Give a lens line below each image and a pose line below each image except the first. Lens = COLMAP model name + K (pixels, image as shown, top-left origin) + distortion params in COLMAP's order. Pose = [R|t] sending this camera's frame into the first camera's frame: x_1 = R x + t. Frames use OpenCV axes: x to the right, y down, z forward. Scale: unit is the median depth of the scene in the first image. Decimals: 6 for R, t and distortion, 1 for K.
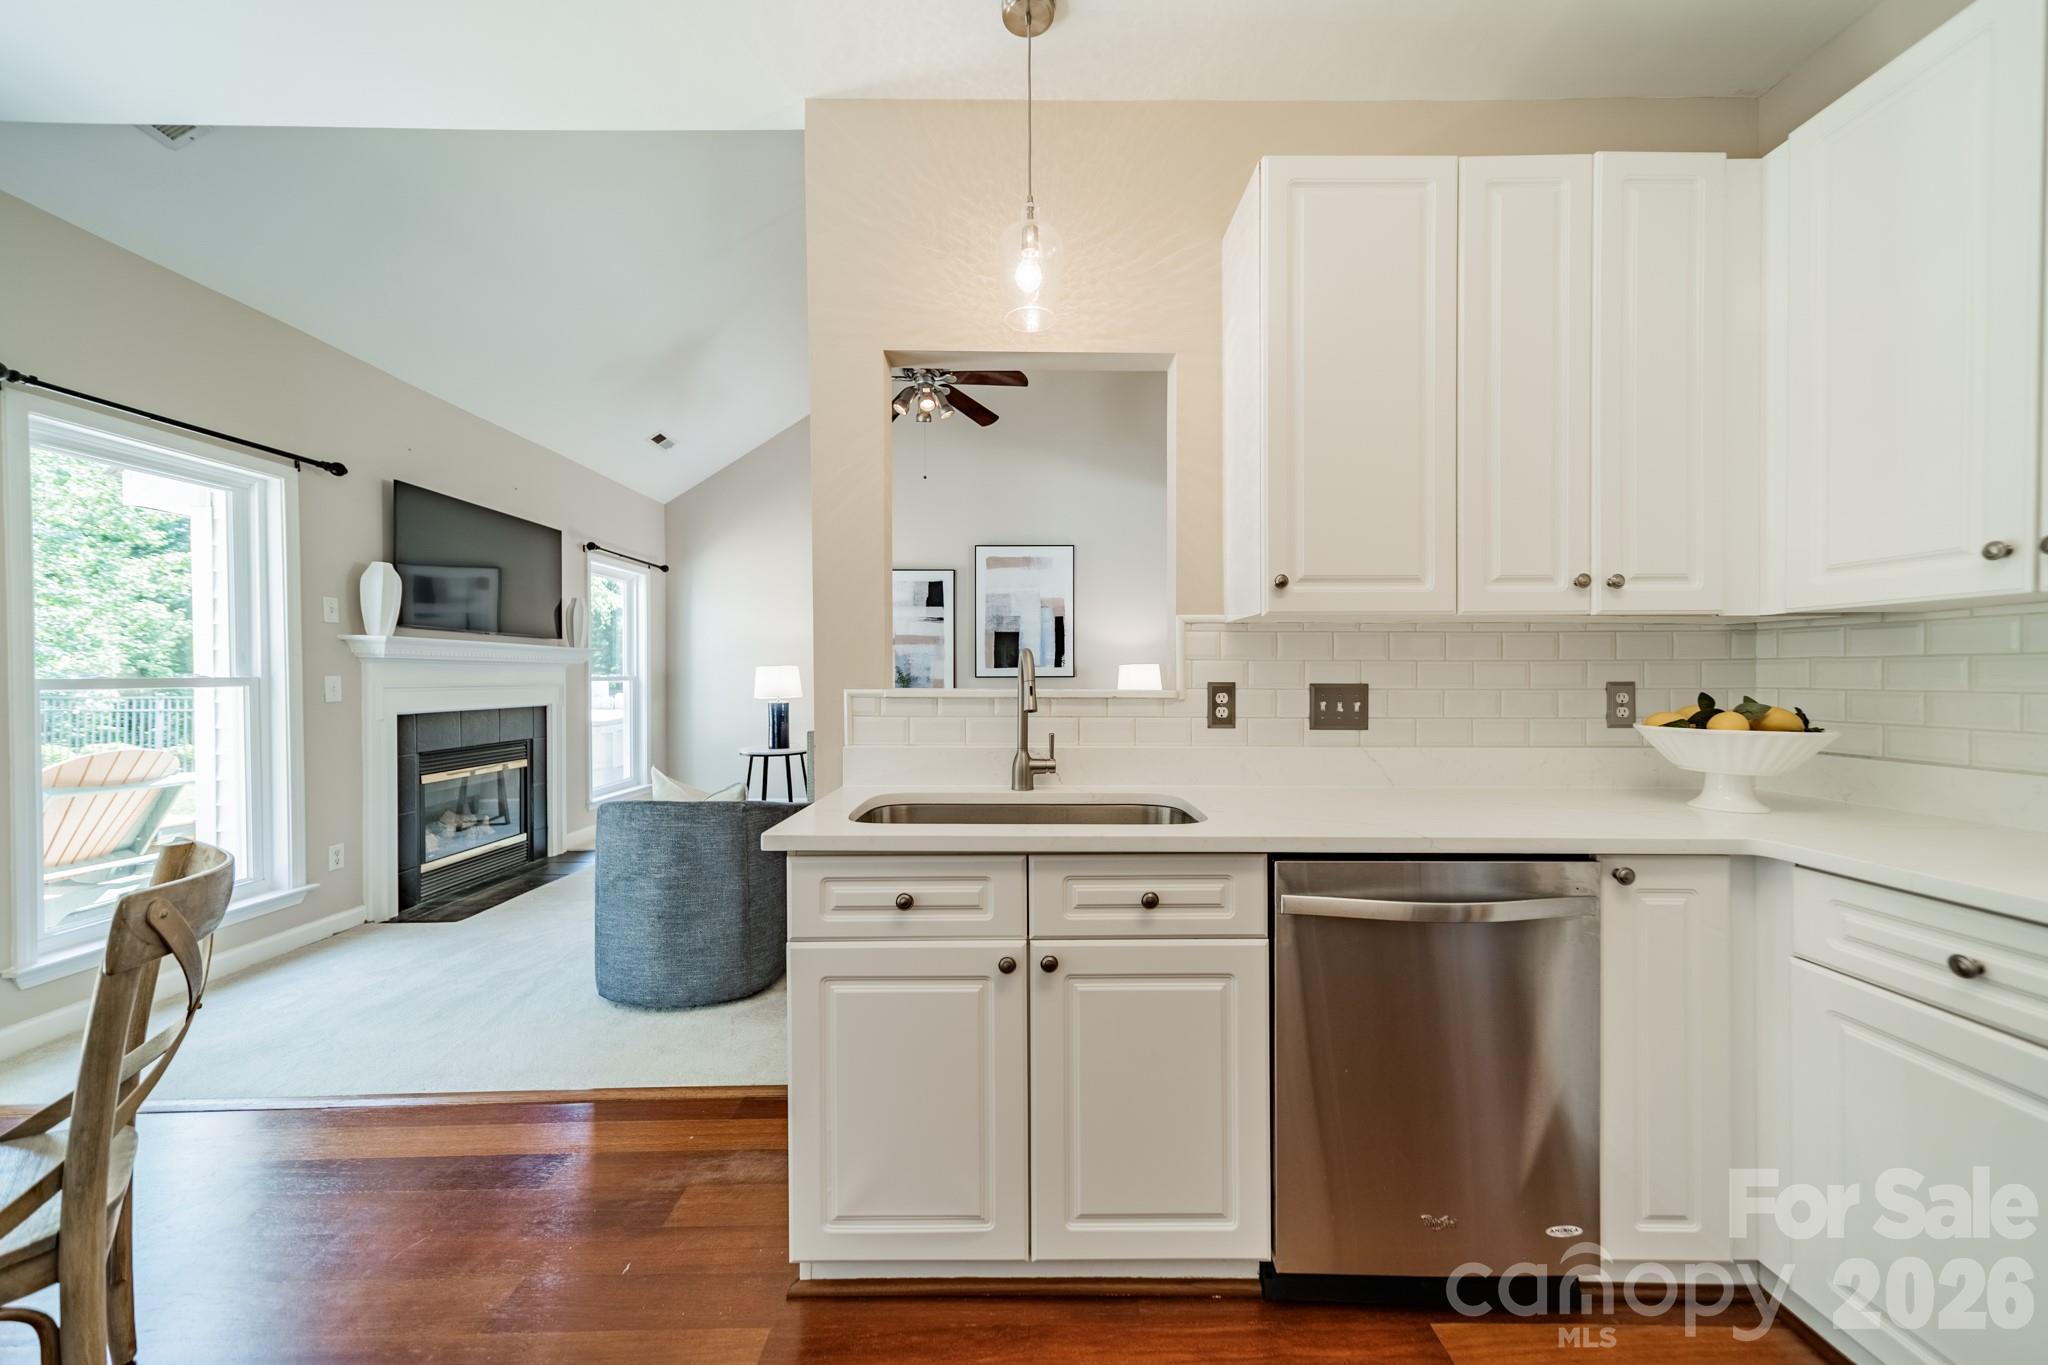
lens RADIAL K [[727.4, 0, 1024.8], [0, 727.4, 680.7], [0, 0, 1]] dist [0.008008, -0.000042]
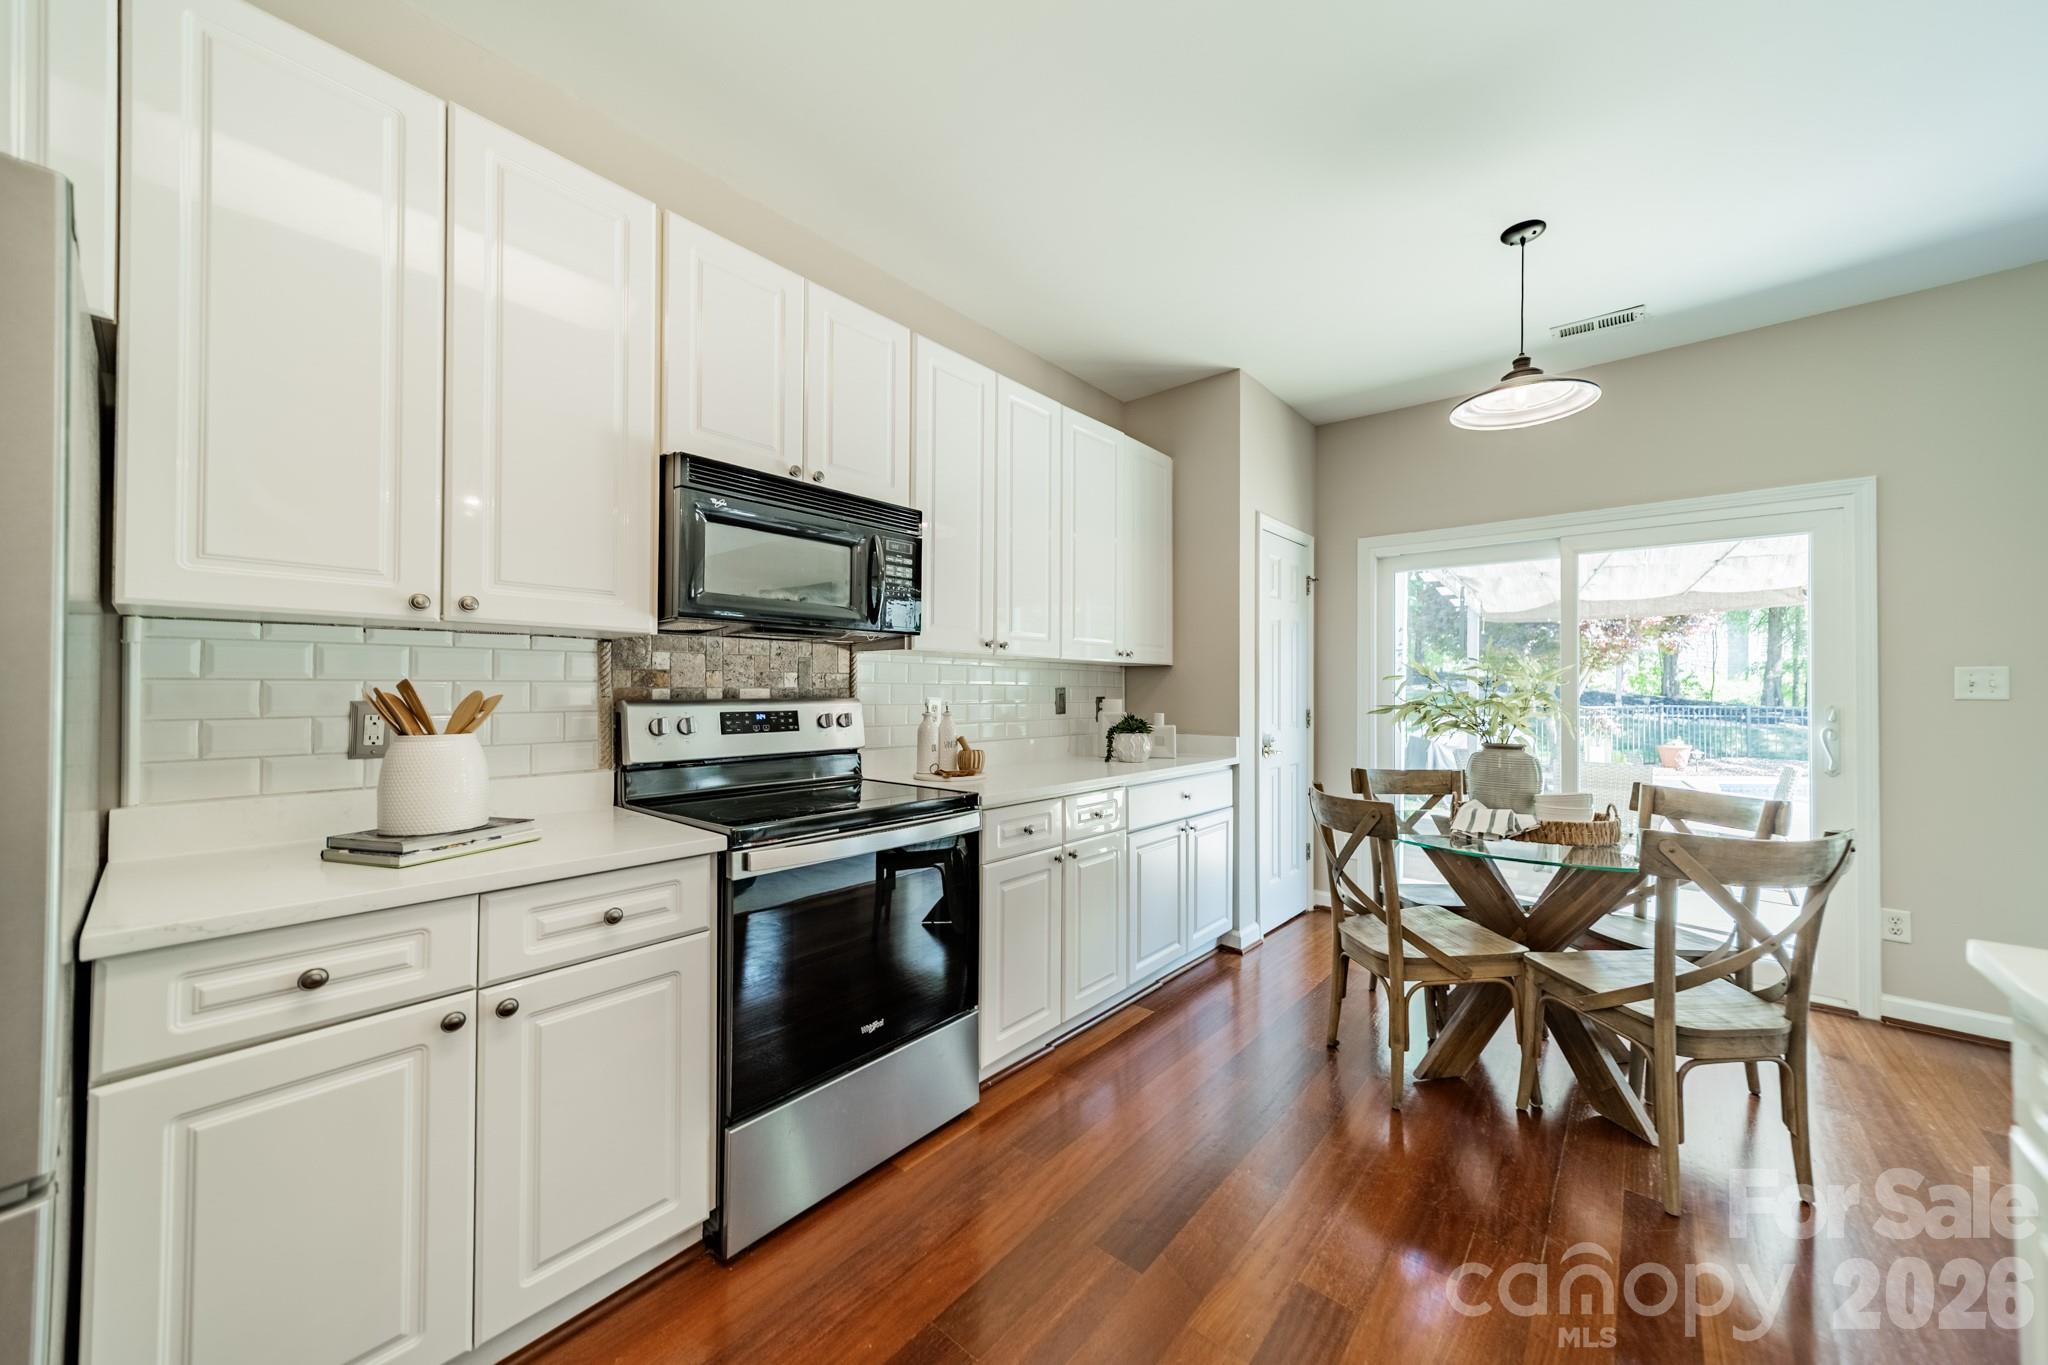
lens RADIAL K [[728.3, 0, 1029.1], [0, 728.3, 679.5], [0, 0, 1]] dist [0.006424, -0.000025]
pose [[-0.657089, -0.011805, -0.753721, 0.268803], [-0.011539, 0.999918, -0.005601, -0.008351], [0.753725, 0.005017, -0.657171, 0.278523]]
